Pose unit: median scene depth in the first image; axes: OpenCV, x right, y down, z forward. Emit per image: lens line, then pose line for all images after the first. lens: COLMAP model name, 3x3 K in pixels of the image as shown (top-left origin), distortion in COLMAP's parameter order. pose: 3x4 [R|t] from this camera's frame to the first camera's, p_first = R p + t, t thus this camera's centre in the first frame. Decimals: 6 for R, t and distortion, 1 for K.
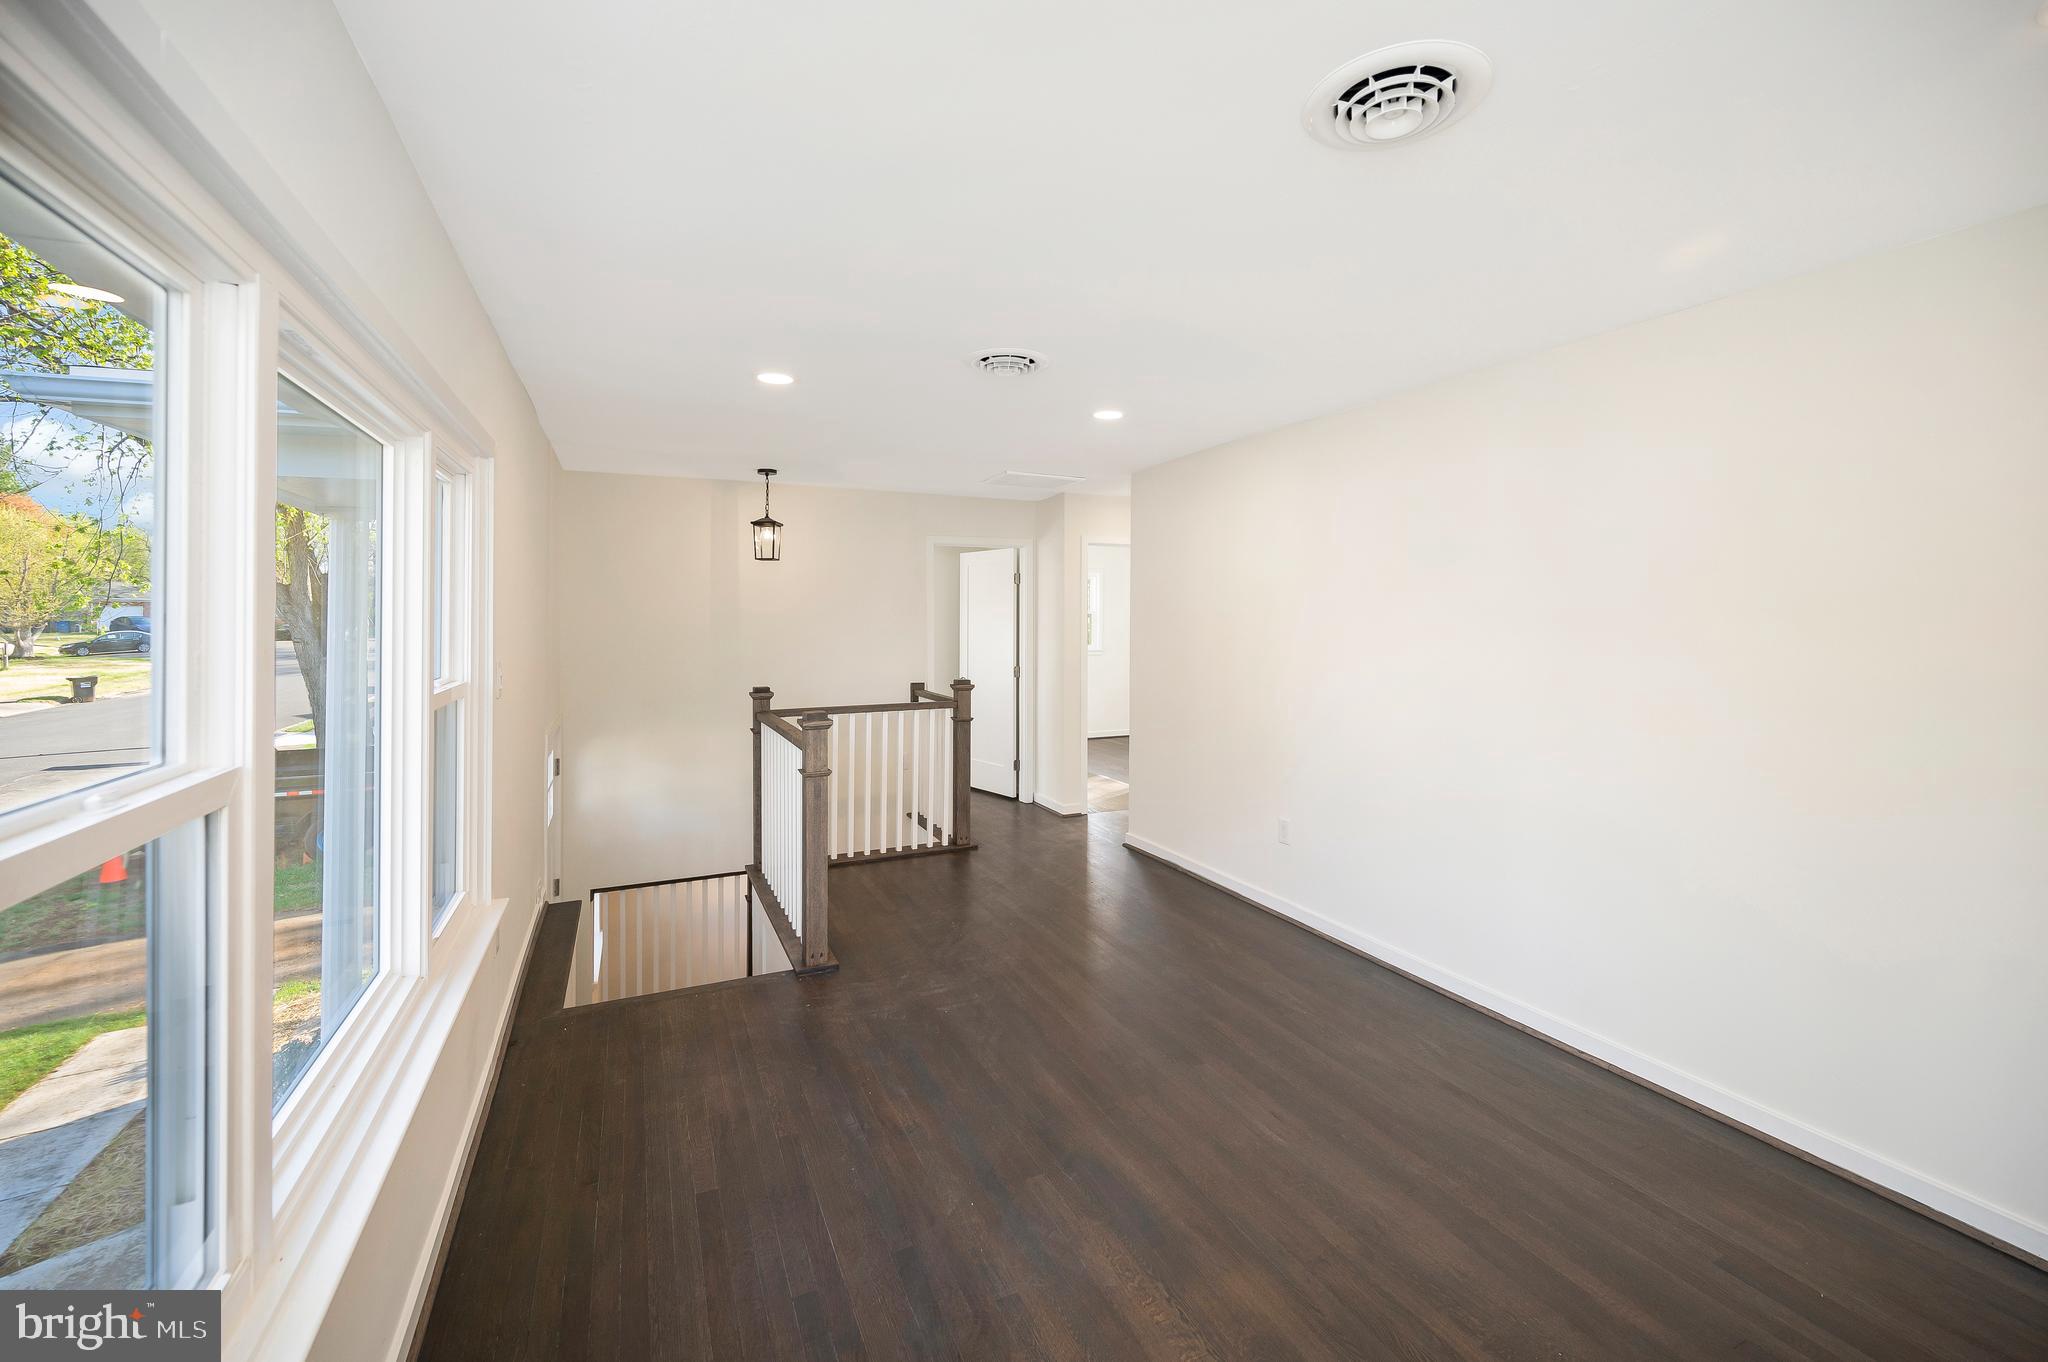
lens RADIAL K [[840.4, 0, 1029.3], [0, 840.4, 646.1], [0, 0, 1]] dist [-0.000737, 0.000057]
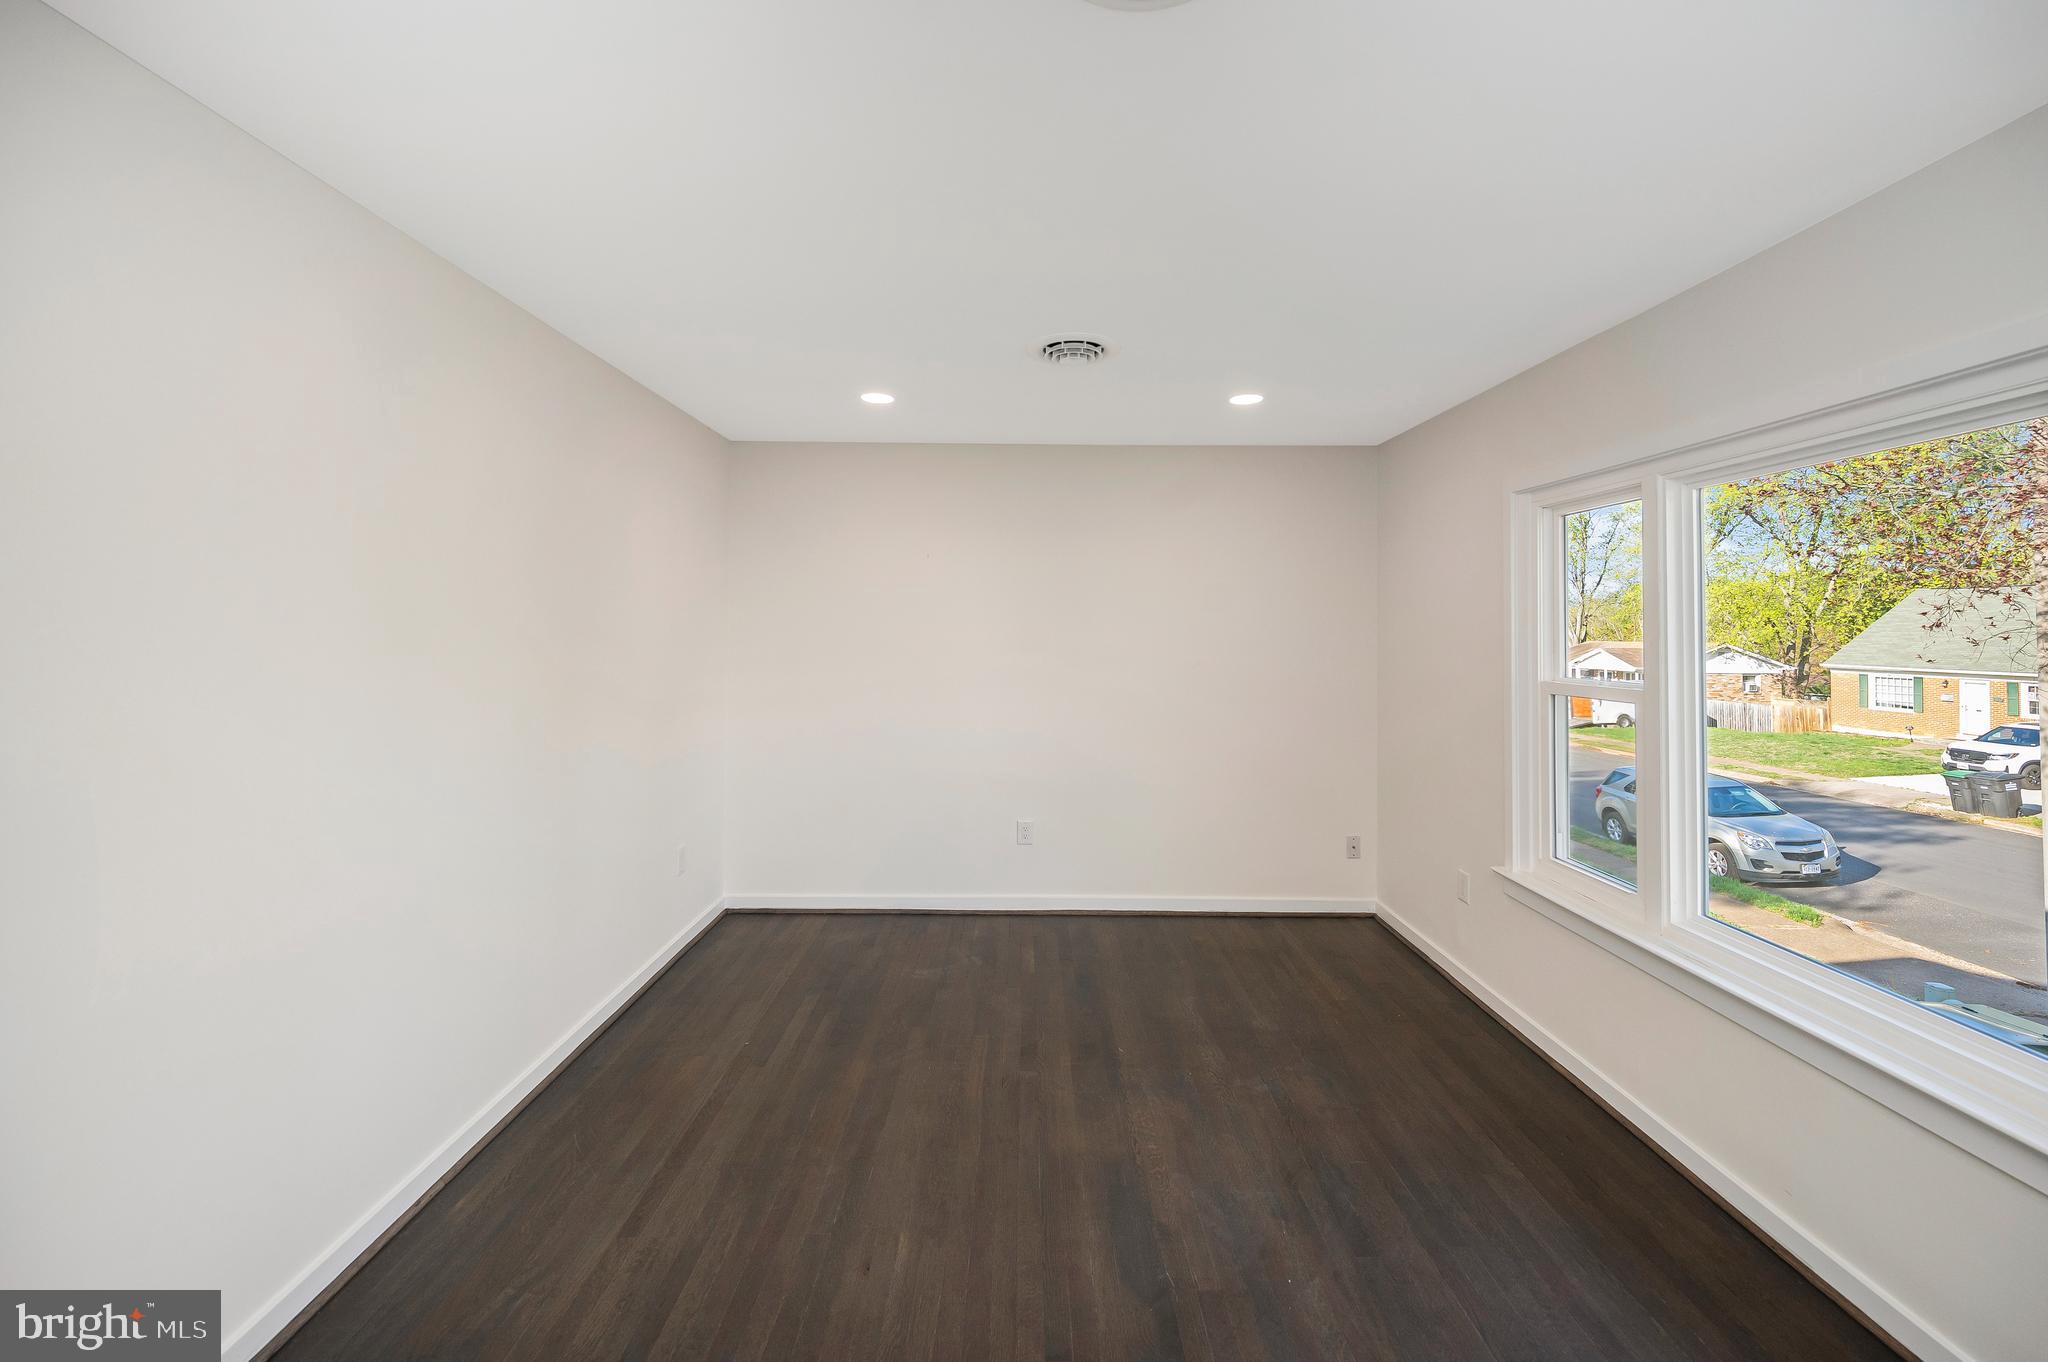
lens RADIAL K [[851.0, 0, 1024.5], [0, 851.0, 625.0], [0, 0, 1]] dist [-0.001679, -0.000282]
pose [[-0.905144, 0.000681, 0.425104, -0.193880], [0.010909, 0.999707, 0.021628, -0.049195], [-0.424964, 0.024214, -0.904886, 1.887893]]
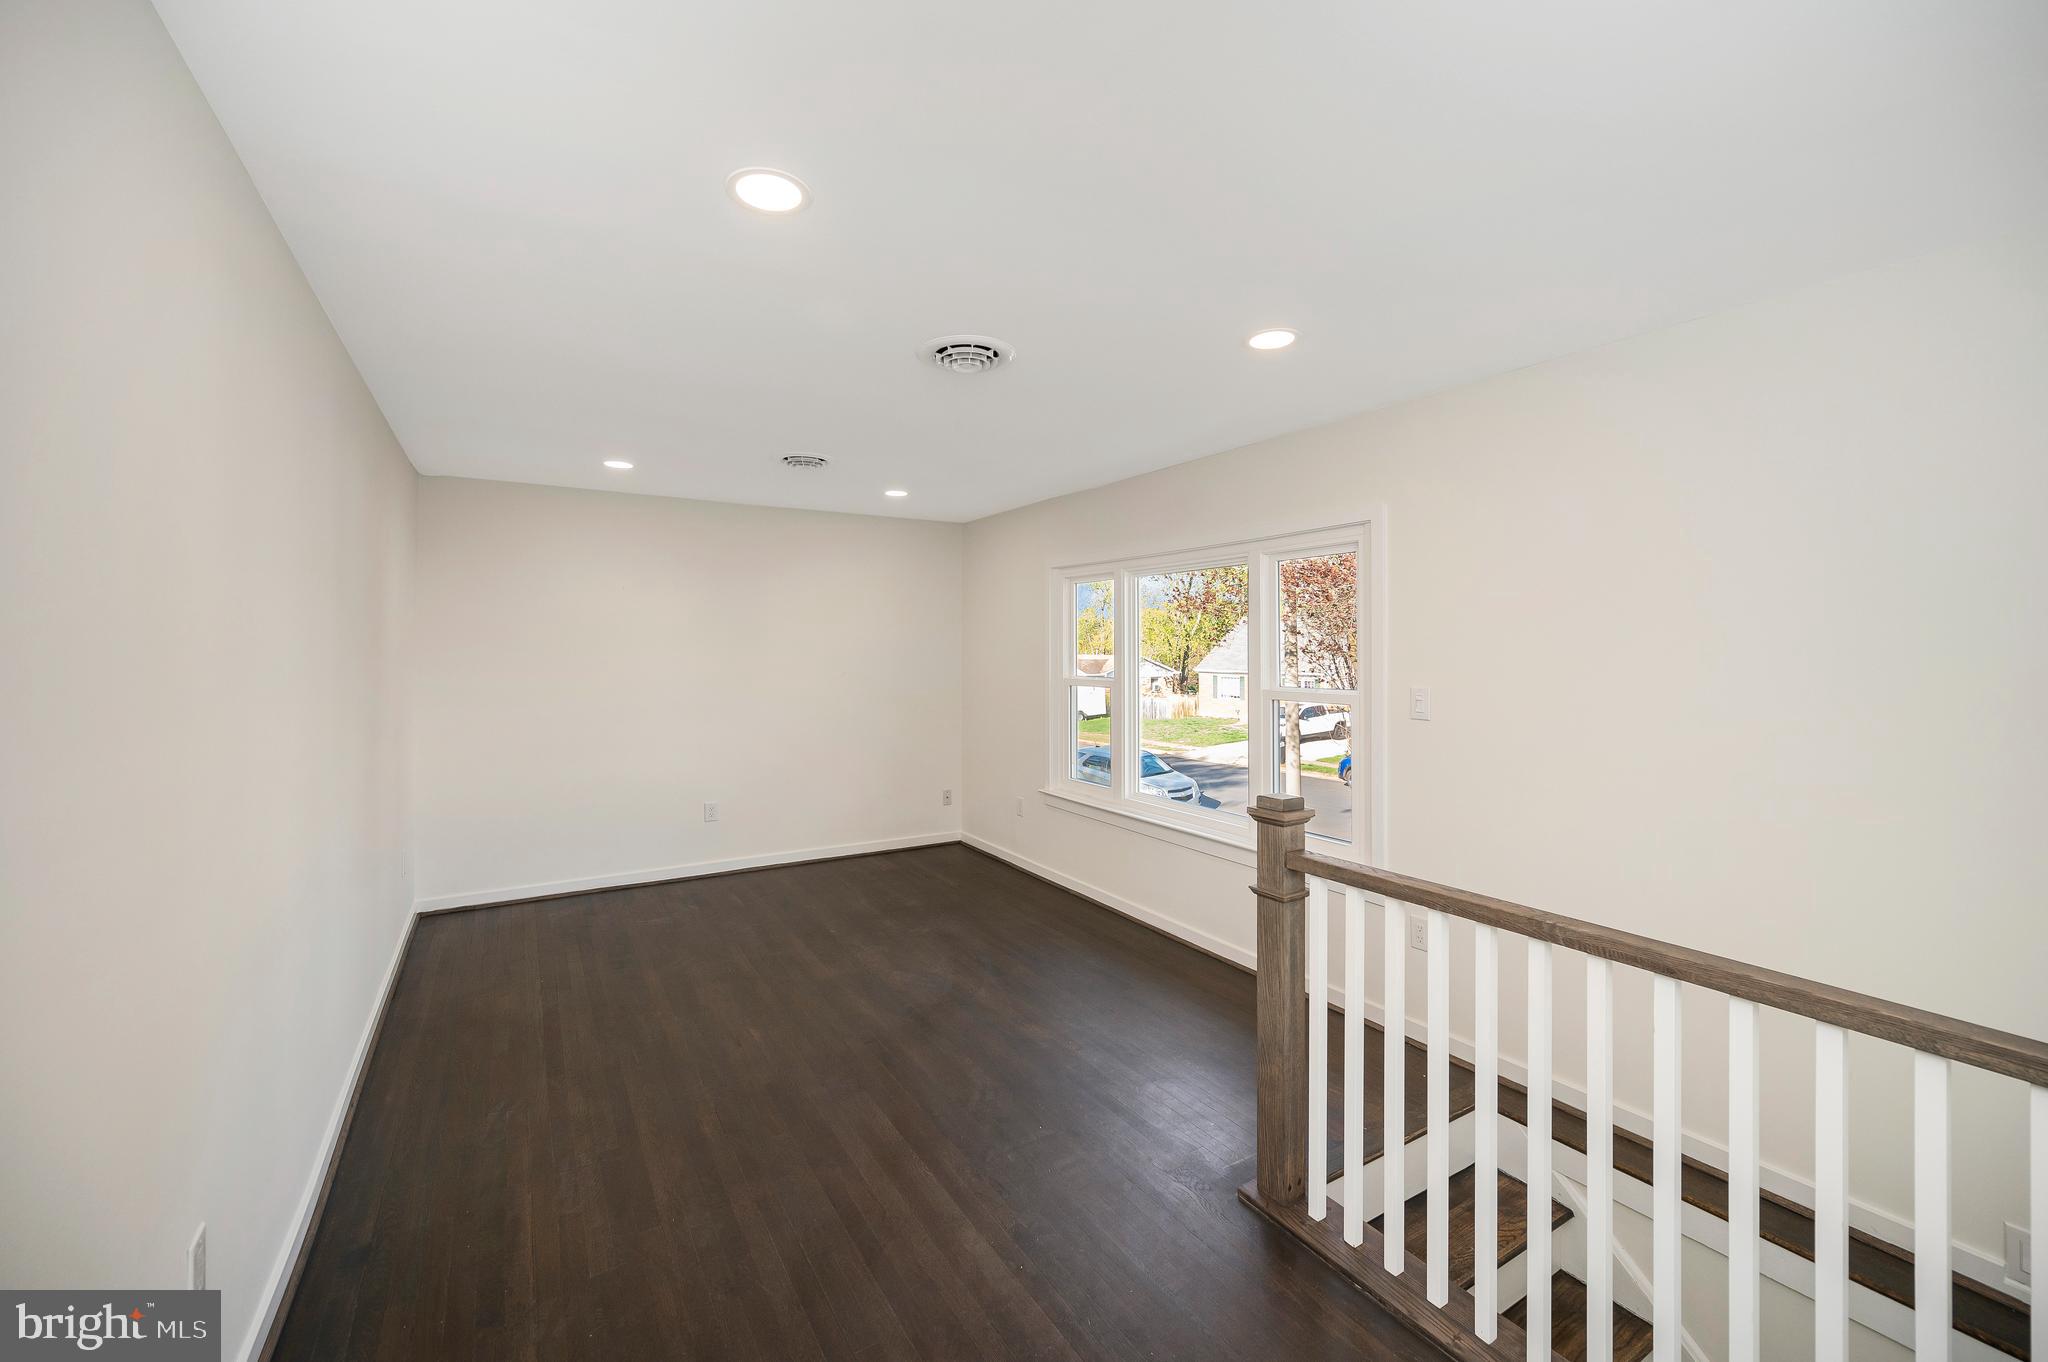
lens RADIAL K [[840.4, 0, 1029.3], [0, 840.4, 646.1], [0, 0, 1]] dist [-0.000737, 0.000057]
pose [[-0.992941, -0.000446, -0.118611, 0.015301], [-0.004092, 0.999526, 0.030499, -0.087848], [0.118541, 0.030769, -0.992472, 2.646329]]
